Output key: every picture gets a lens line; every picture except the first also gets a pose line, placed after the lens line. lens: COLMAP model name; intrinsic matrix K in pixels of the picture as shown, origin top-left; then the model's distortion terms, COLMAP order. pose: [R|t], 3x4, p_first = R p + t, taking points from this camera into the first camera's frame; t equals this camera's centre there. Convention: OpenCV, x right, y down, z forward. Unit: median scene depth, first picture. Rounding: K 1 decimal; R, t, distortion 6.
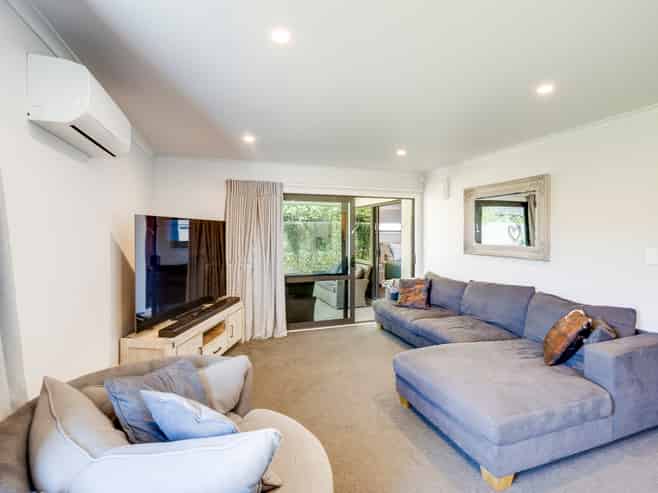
lens RADIAL K [[329.5, 0, 330.3], [0, 329.5, 242.2], [0, 0, 1]] dist [-0.000064, -0.000352]
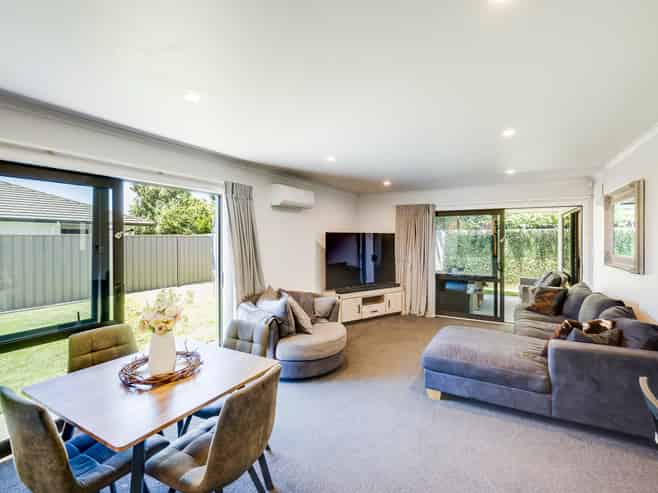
lens RADIAL K [[329.5, 0, 330.3], [0, 329.5, 242.2], [0, 0, 1]] dist [-0.000064, -0.000352]
pose [[0.638760, 0.010913, -0.769328, 0.621388], [-0.024595, 0.999678, -0.006241, -0.003959], [0.769013, 0.022908, 0.638823, -0.190266]]
